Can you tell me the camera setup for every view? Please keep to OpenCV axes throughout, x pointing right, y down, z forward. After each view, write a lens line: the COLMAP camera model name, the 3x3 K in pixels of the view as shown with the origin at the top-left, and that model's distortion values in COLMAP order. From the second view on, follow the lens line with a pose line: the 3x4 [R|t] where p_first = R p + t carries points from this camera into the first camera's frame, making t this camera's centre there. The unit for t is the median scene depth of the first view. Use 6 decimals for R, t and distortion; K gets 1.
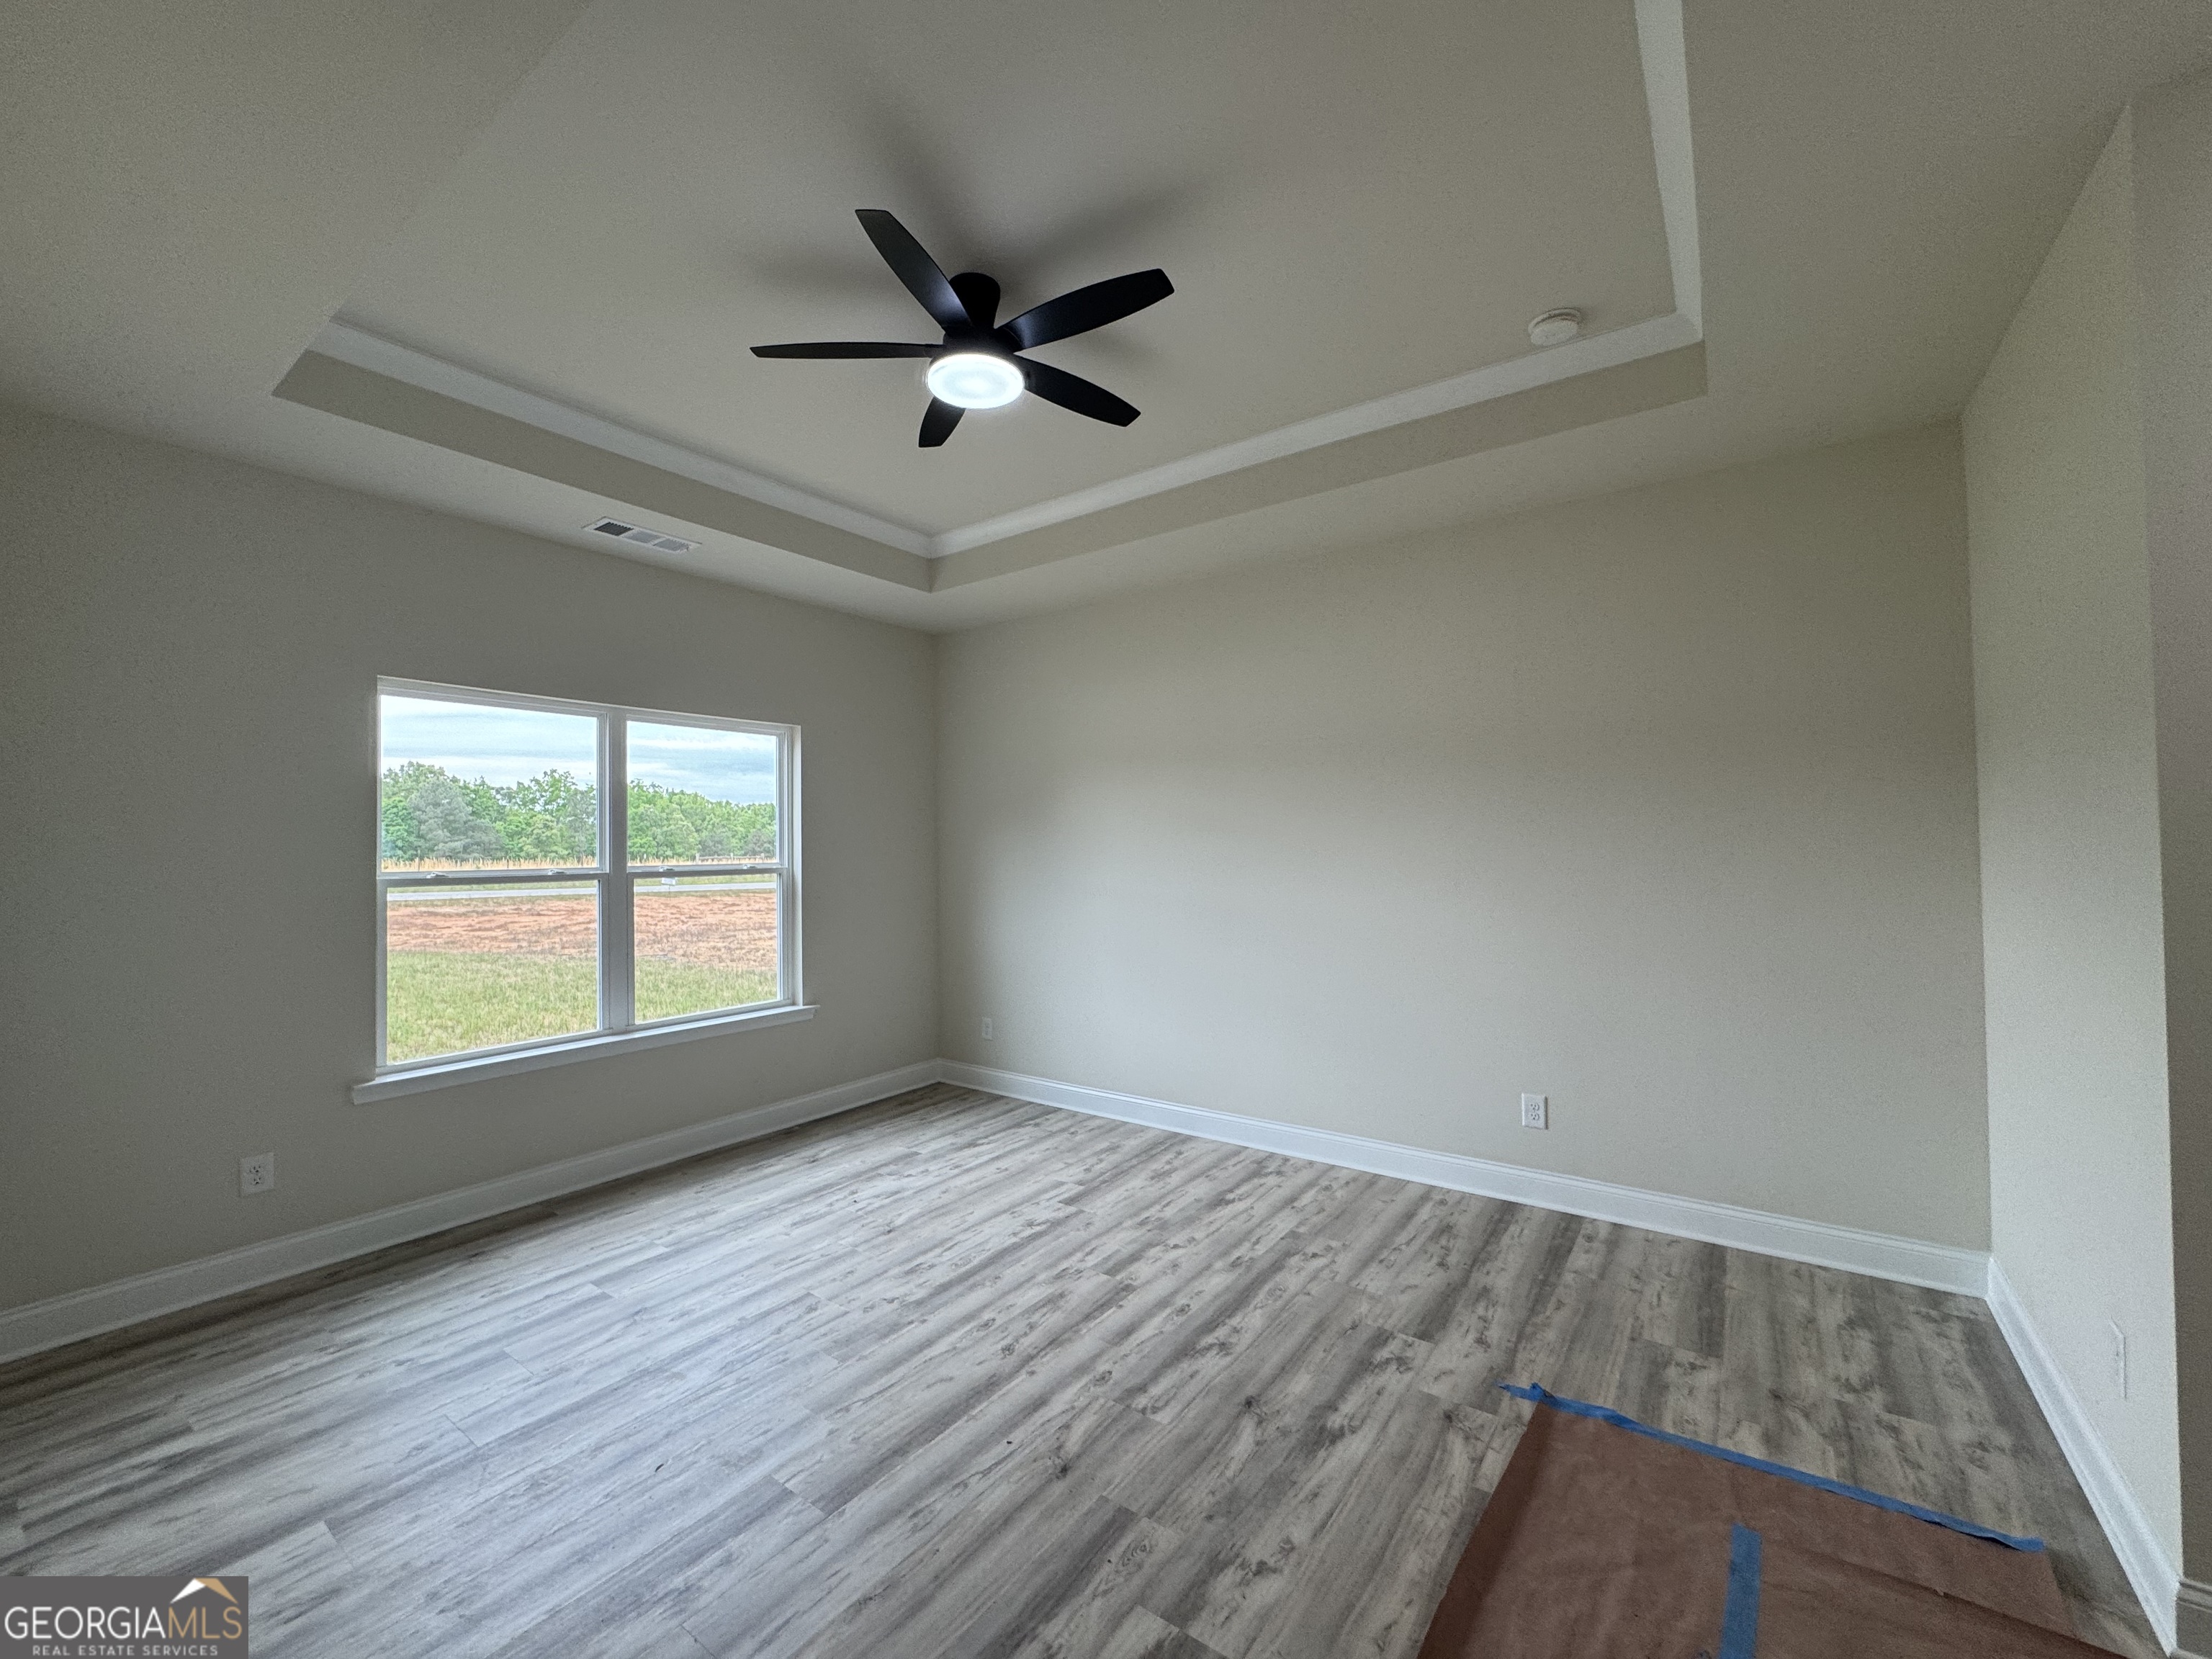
lens RADIAL K [[885.2, 0, 1103.5], [0, 885.2, 831.1], [0, 0, 1]] dist [-0.003194, 0.000850]
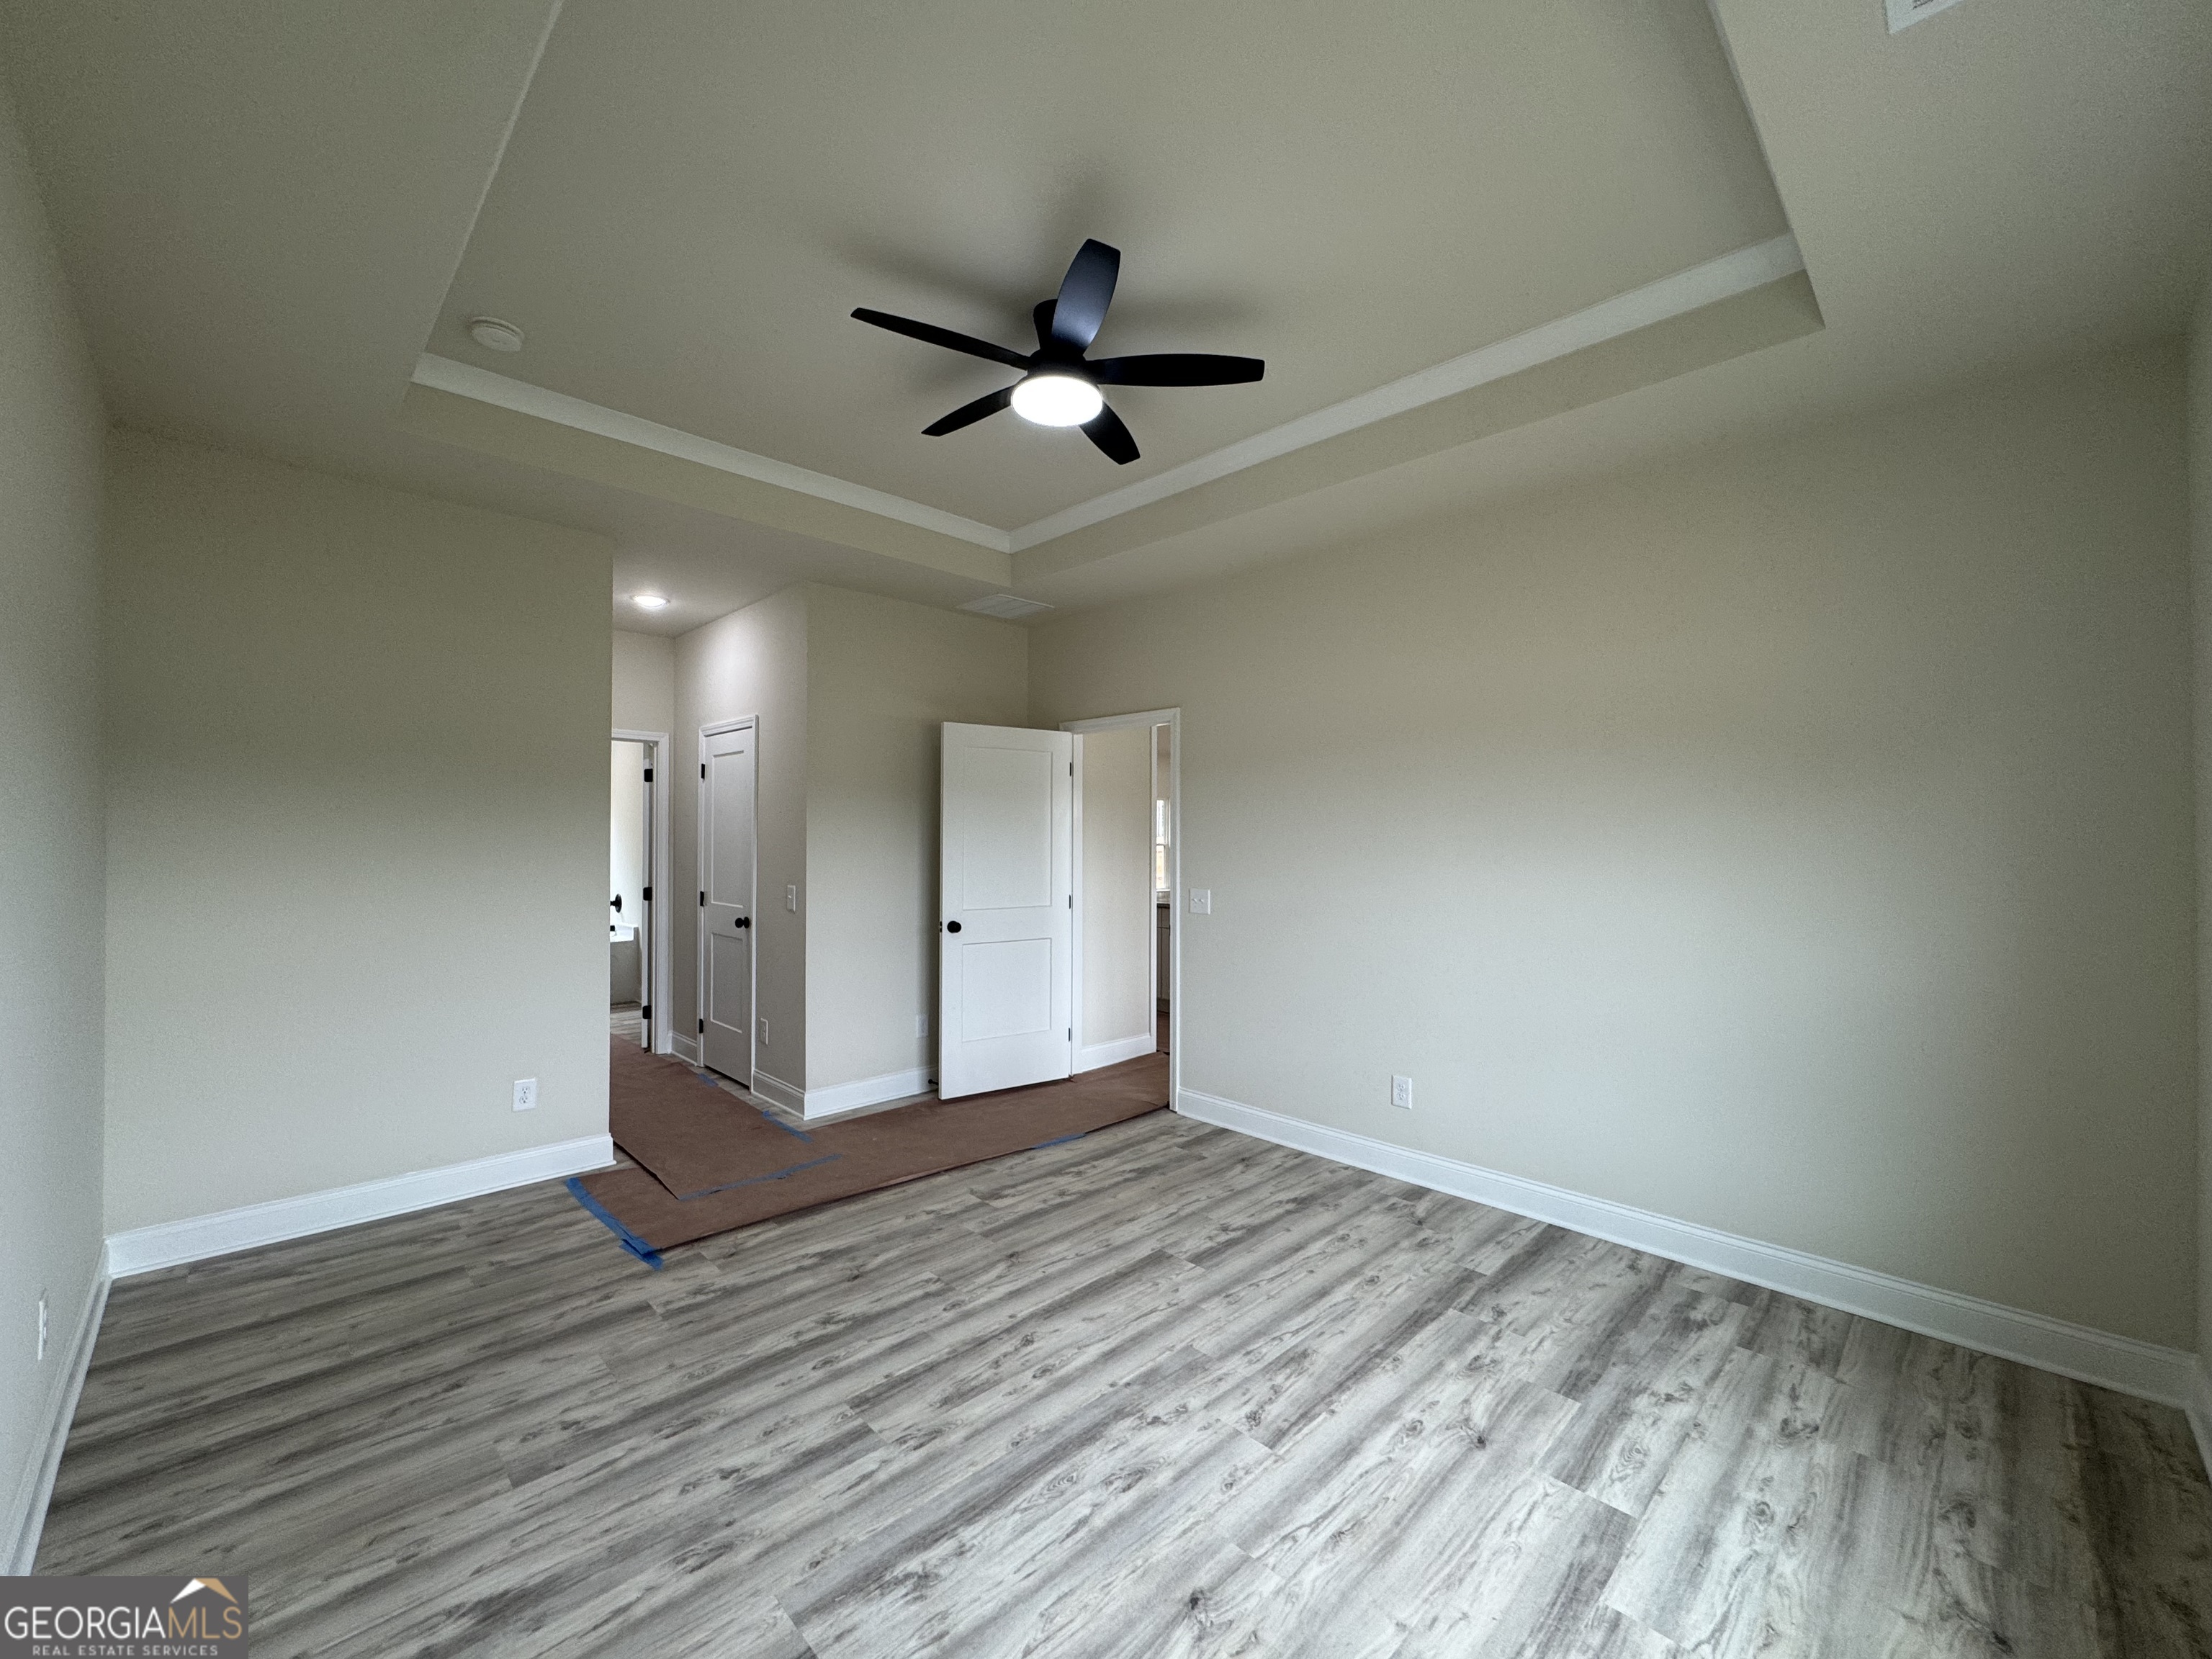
lens RADIAL K [[885.2, 0, 1103.5], [0, 885.2, 831.1], [0, 0, 1]] dist [-0.003194, 0.000850]
pose [[-0.985924, 0.009262, 0.166939, -0.310210], [0.004620, 0.999592, -0.028169, 0.030657], [-0.167132, -0.027001, -0.985565, 1.687807]]
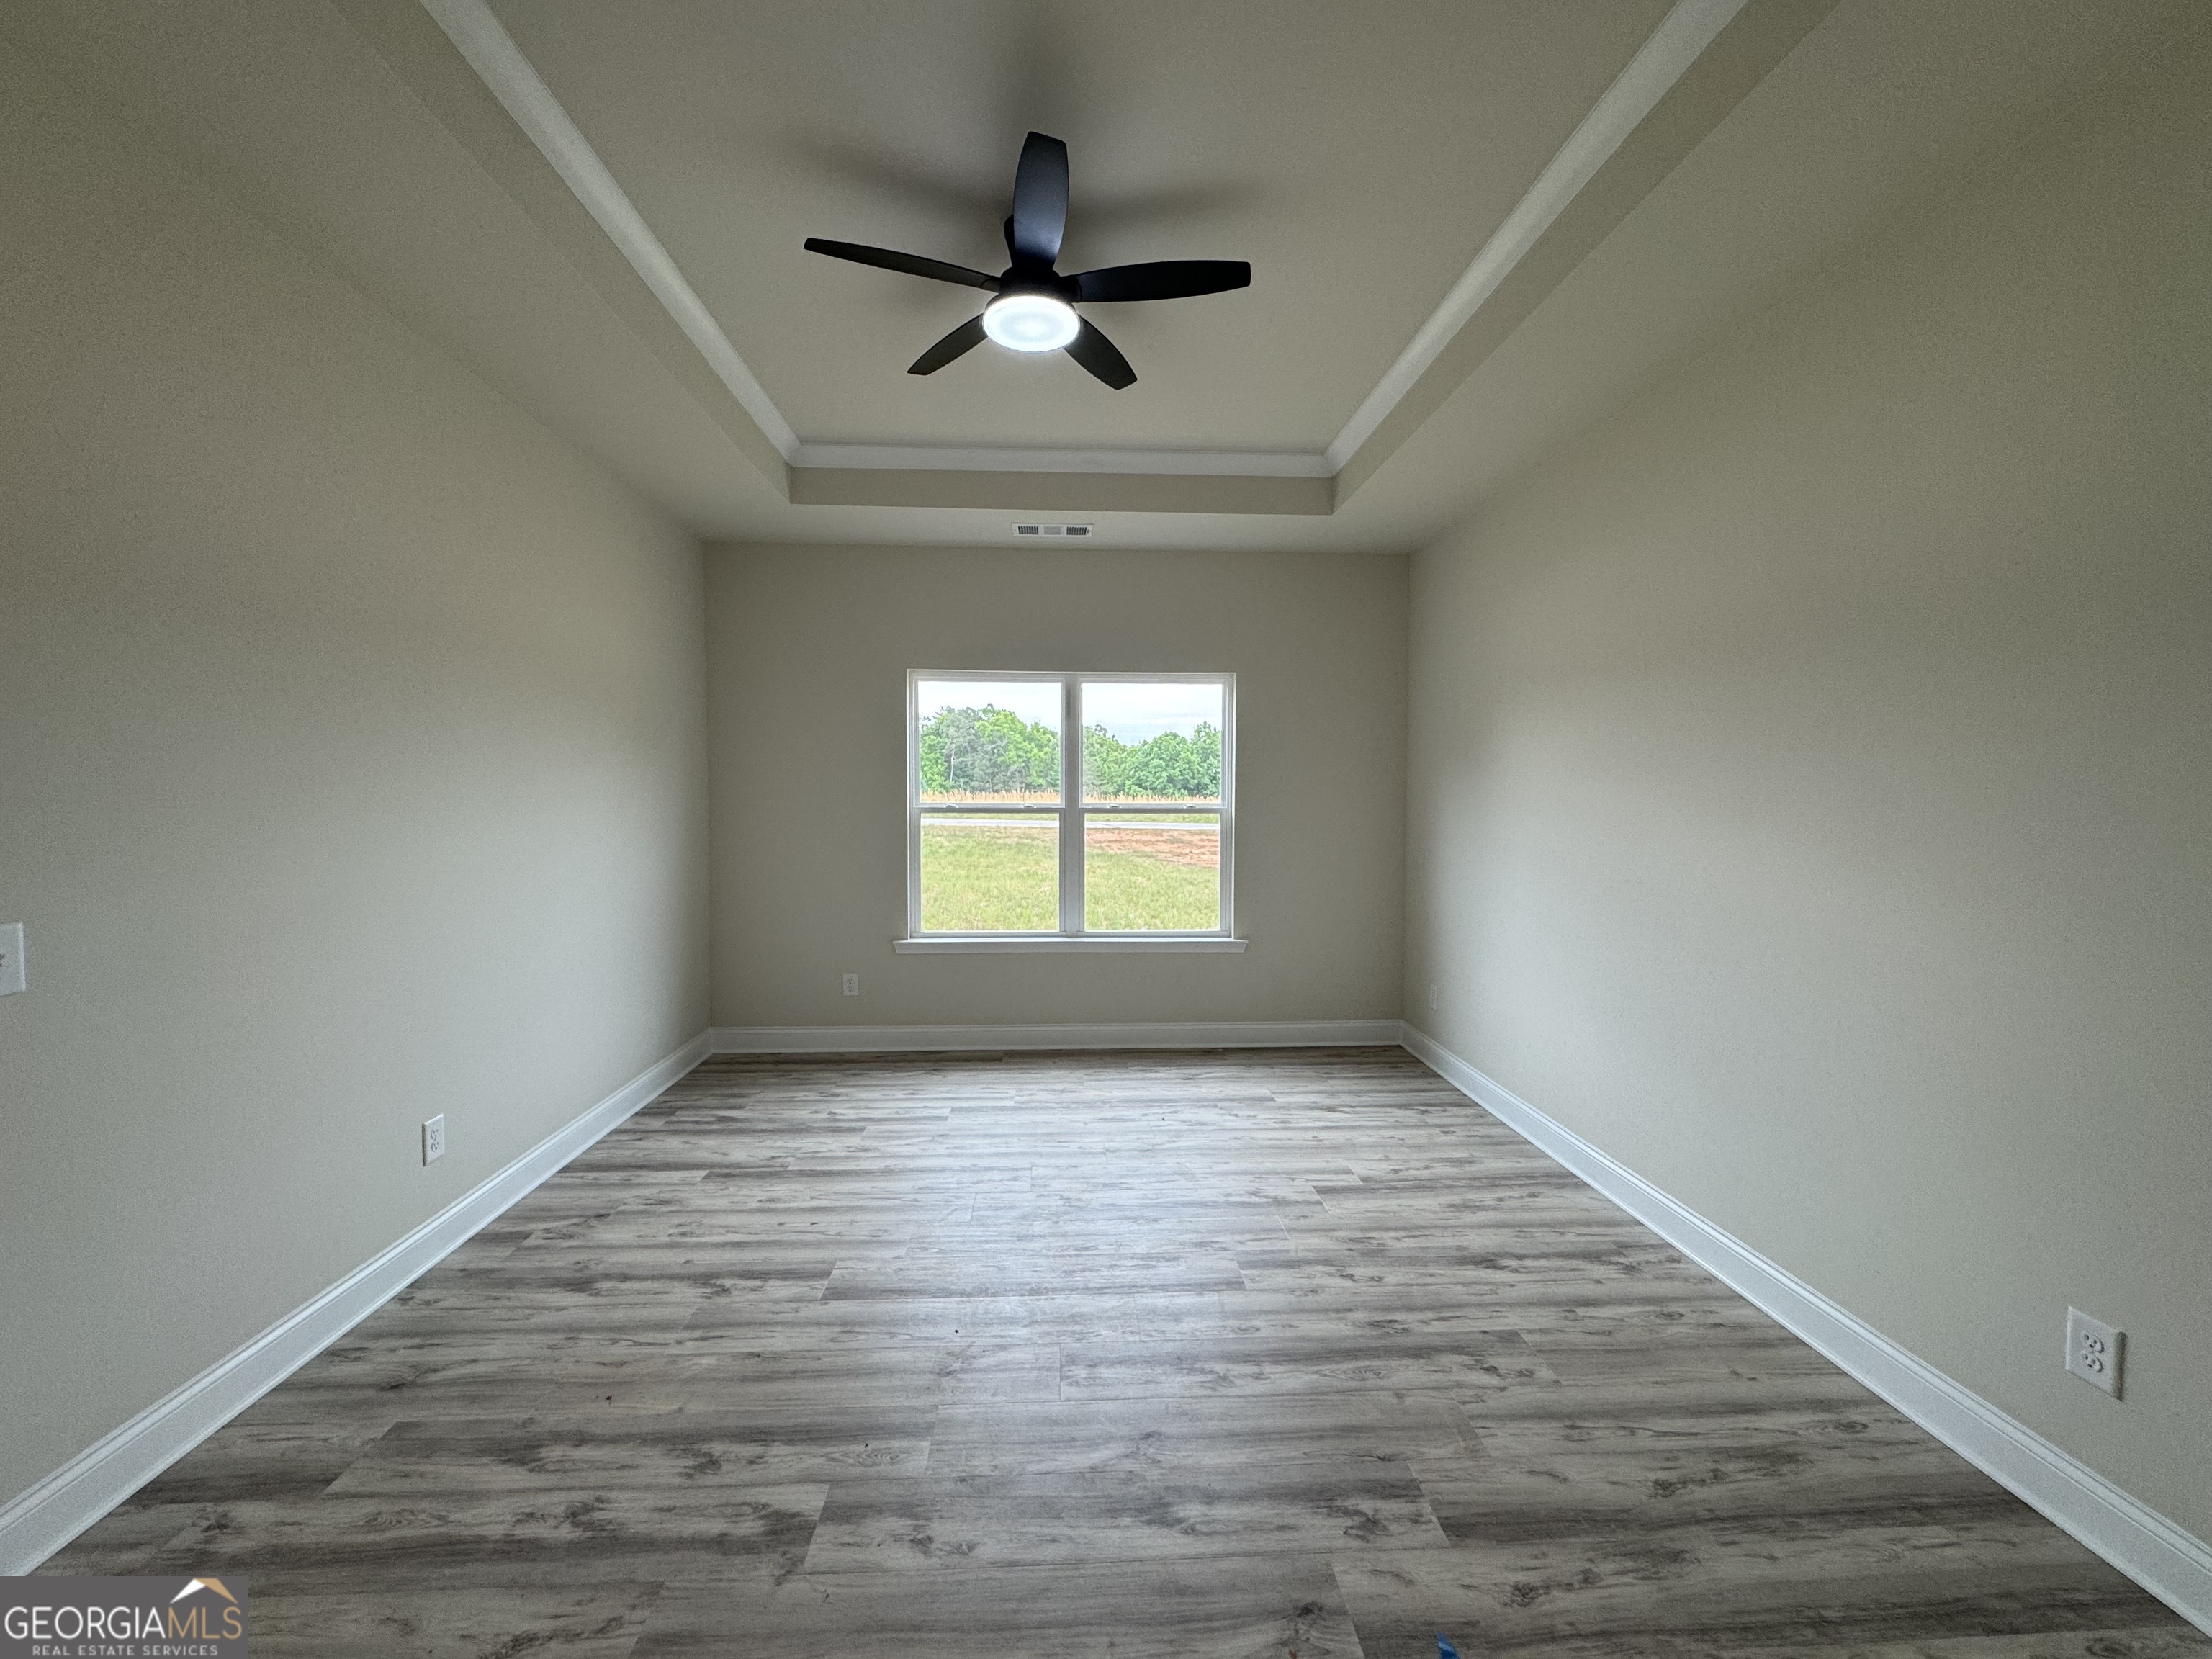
lens RADIAL K [[885.2, 0, 1103.5], [0, 885.2, 831.1], [0, 0, 1]] dist [-0.003194, 0.000850]
pose [[0.629760, 0.046363, -0.775405, 0.592542], [0.003125, 0.998058, 0.062215, 0.003273], [0.776783, -0.041604, 0.628392, 0.341288]]
